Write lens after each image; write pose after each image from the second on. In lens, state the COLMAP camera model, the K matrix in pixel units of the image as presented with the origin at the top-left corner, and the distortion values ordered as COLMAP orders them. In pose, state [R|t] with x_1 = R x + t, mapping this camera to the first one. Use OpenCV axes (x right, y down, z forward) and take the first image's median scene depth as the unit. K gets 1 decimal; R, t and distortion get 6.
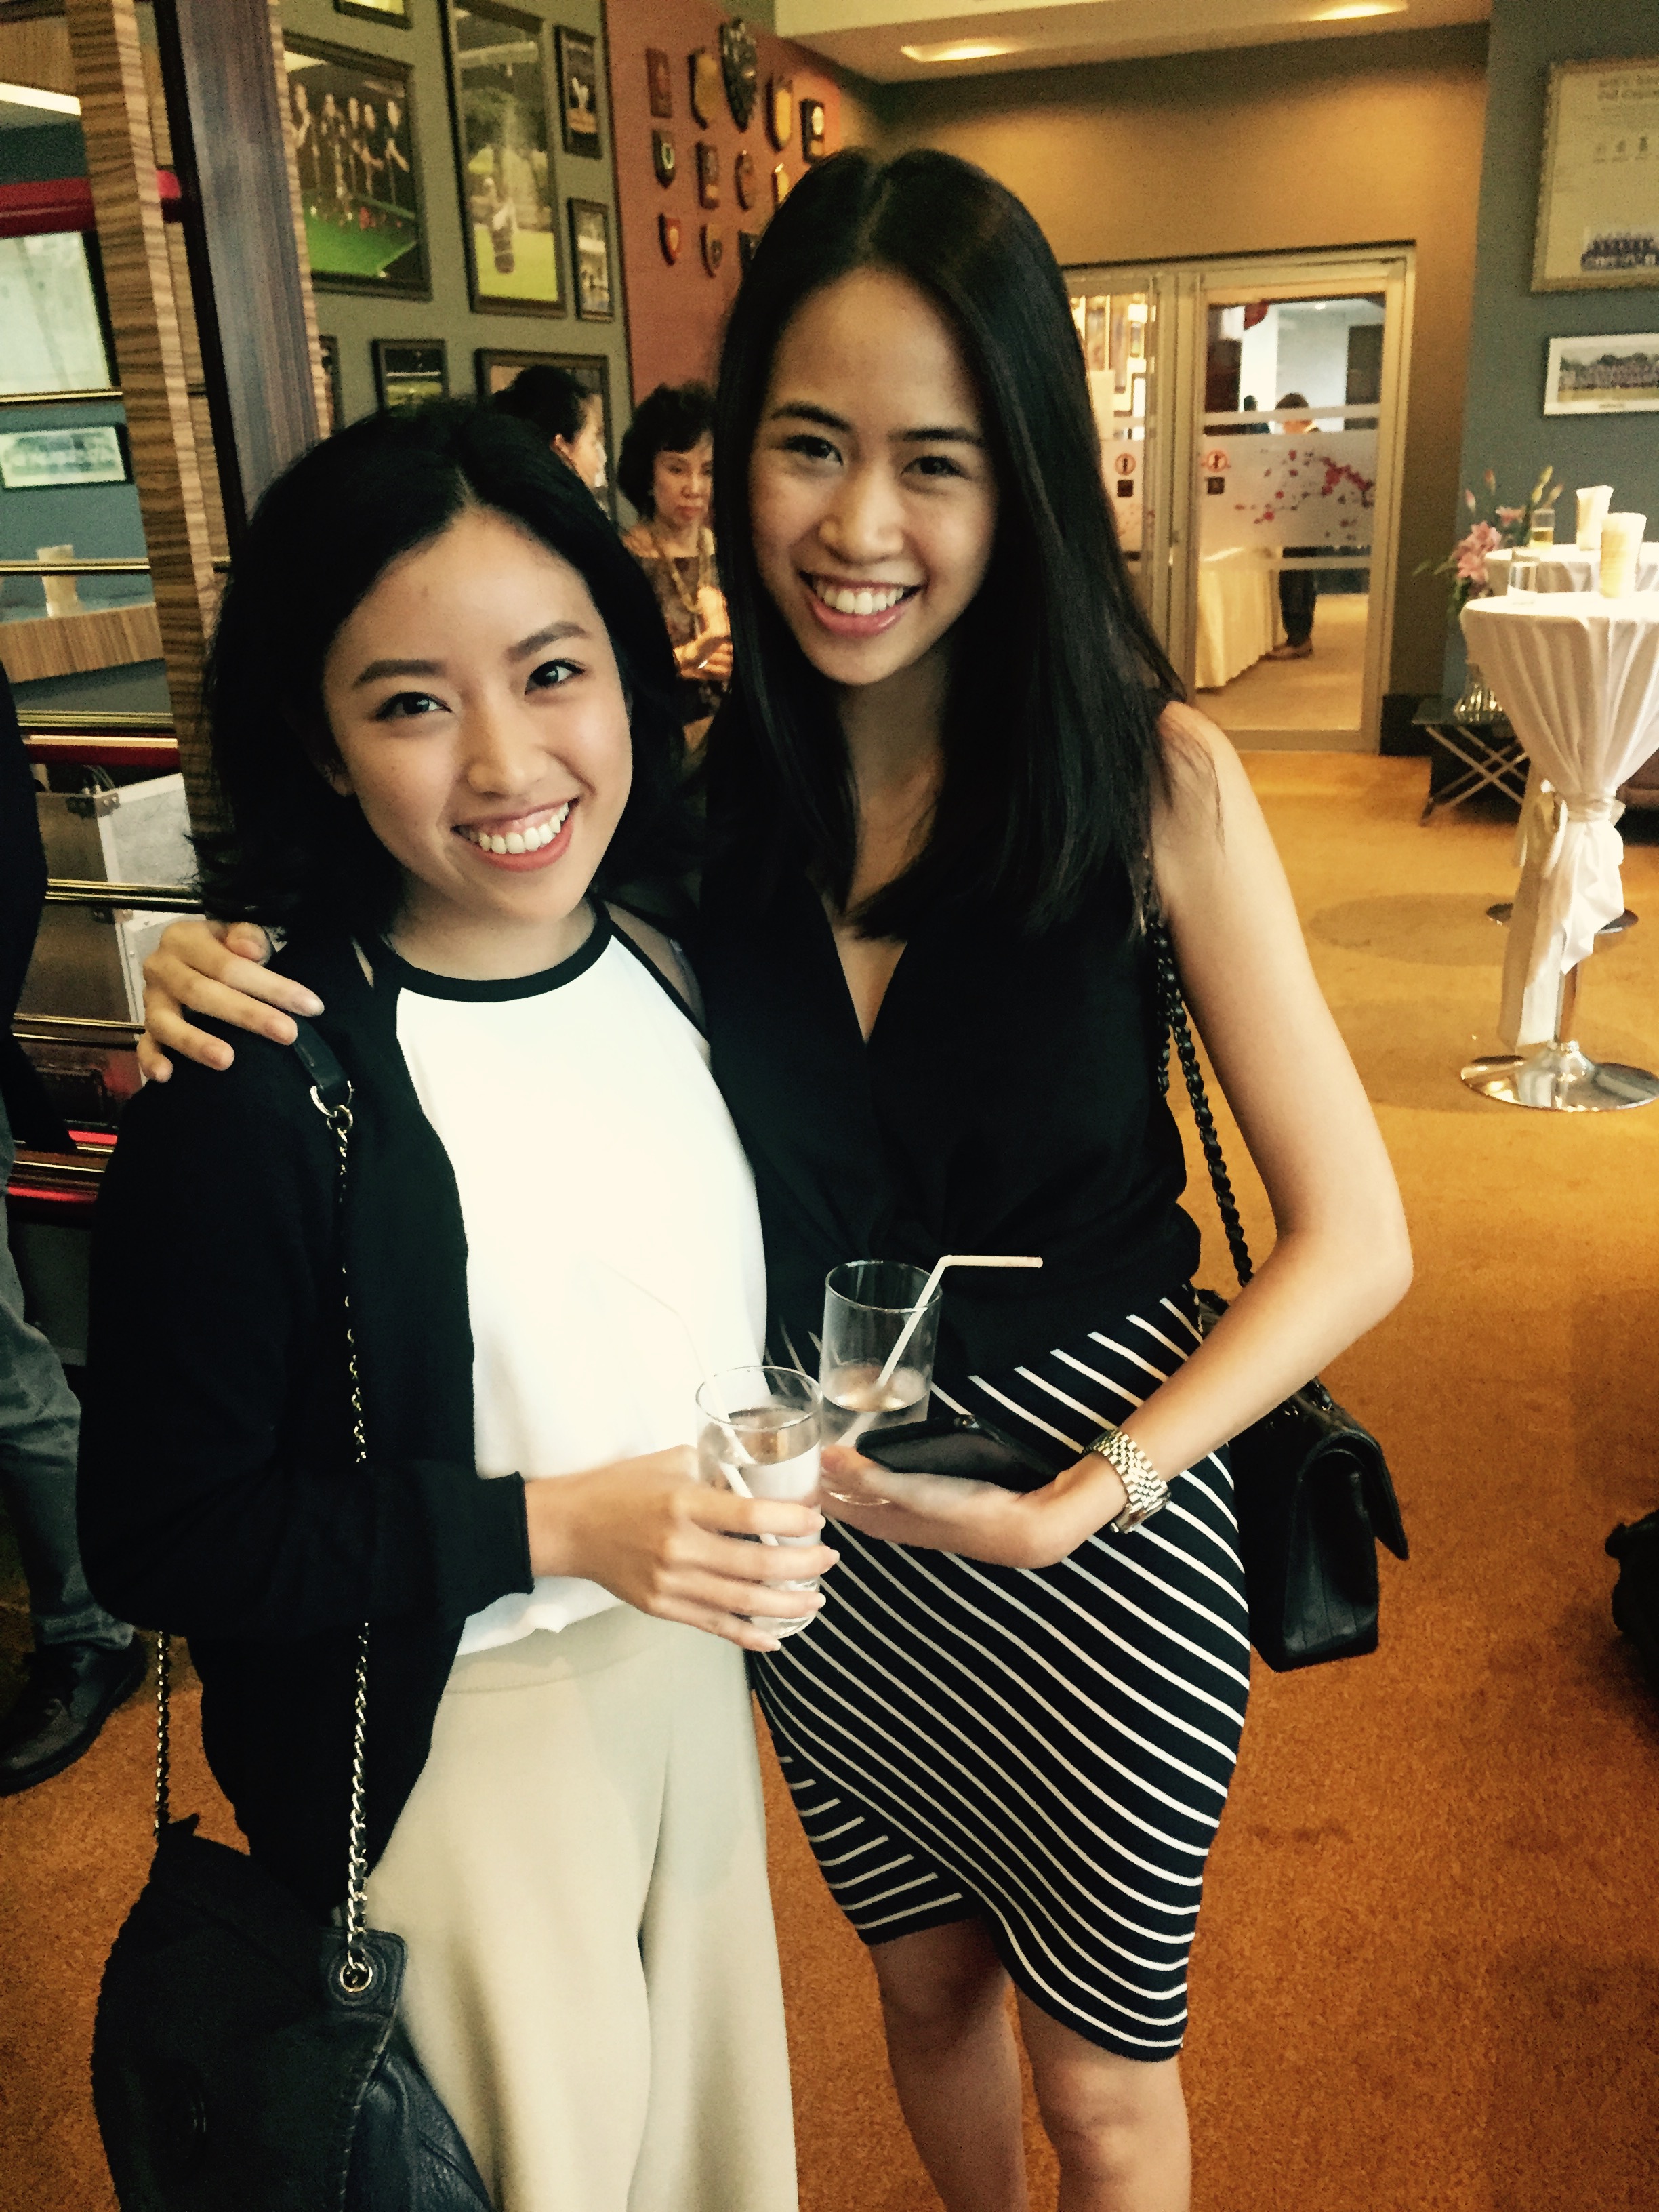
lens RADIAL K [[1920.8, 0, 836.4], [0, 1920.8, 1109.9], [0, 0, 1]] dist [0.065662, -0.096843]
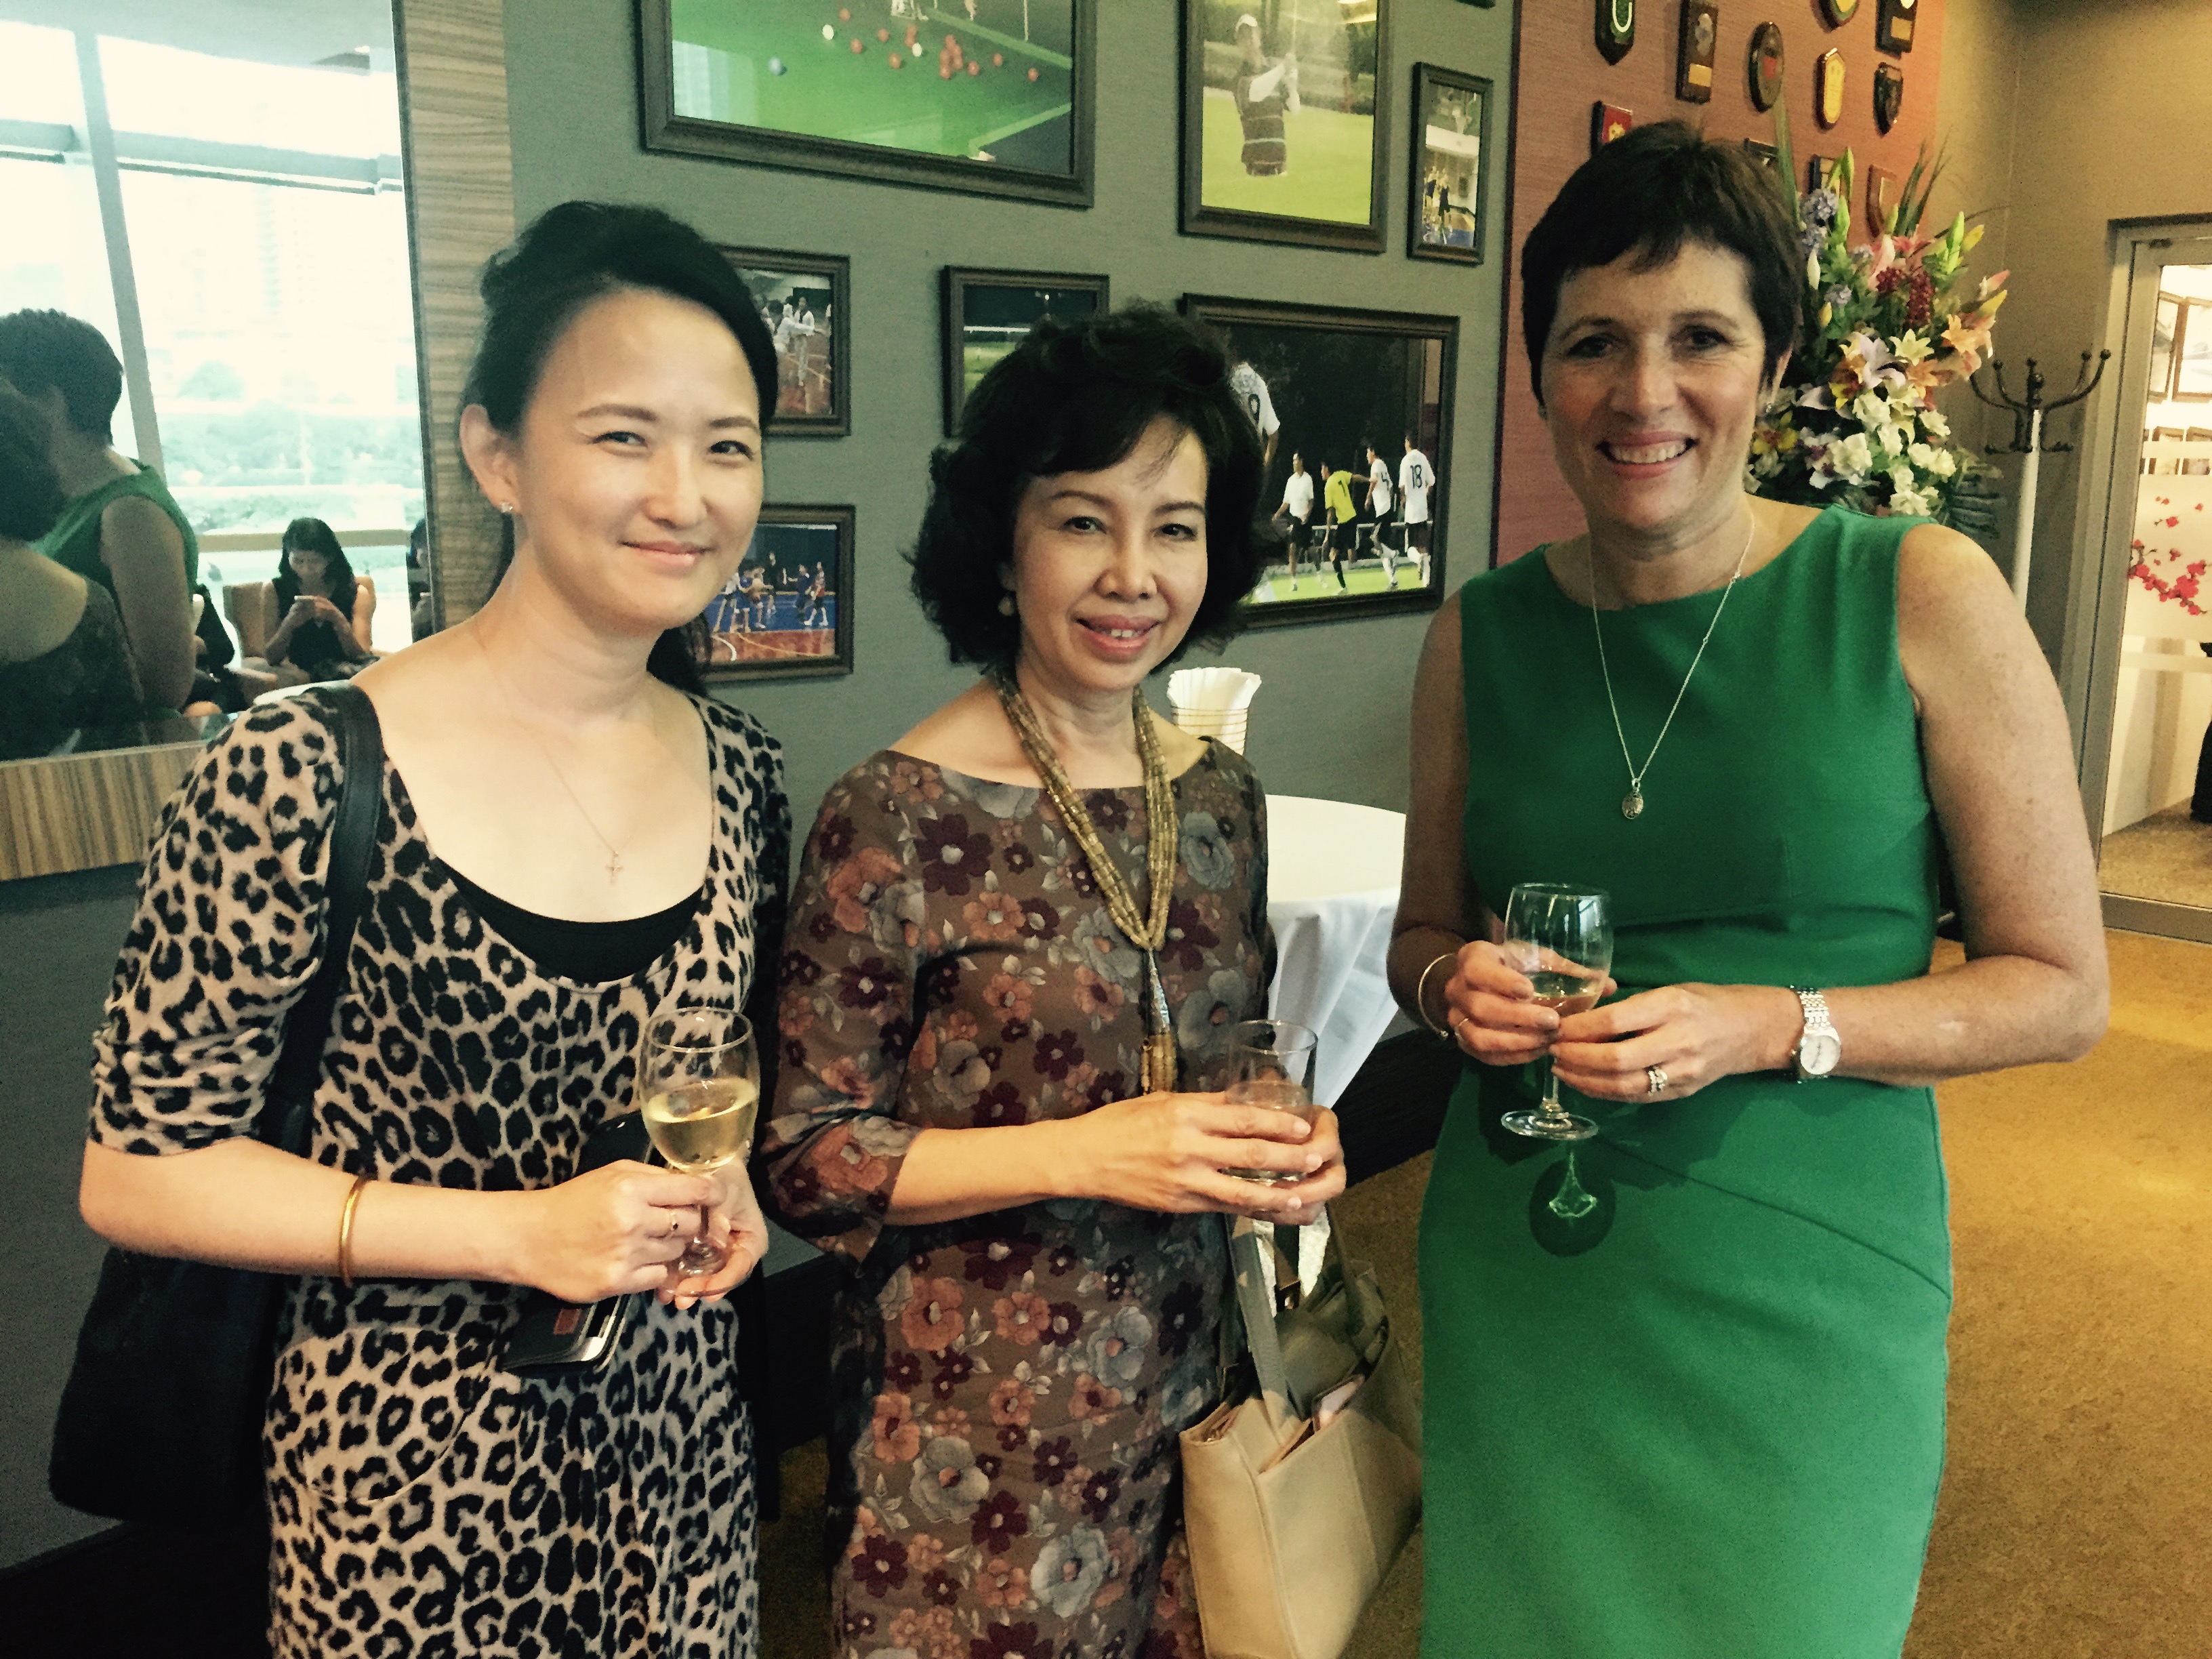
lens RADIAL K [[1920.8, 0, 1099.3], [0, 1920.8, 831.0], [0, 0, 1]] dist [0.065662, -0.096843]
pose [[0.917497, 0.099070, -0.385207, 0.027160], [-0.153003, 0.981869, -0.111904, -0.165155], [0.367136, 0.161609, 0.916020, 0.481618]]
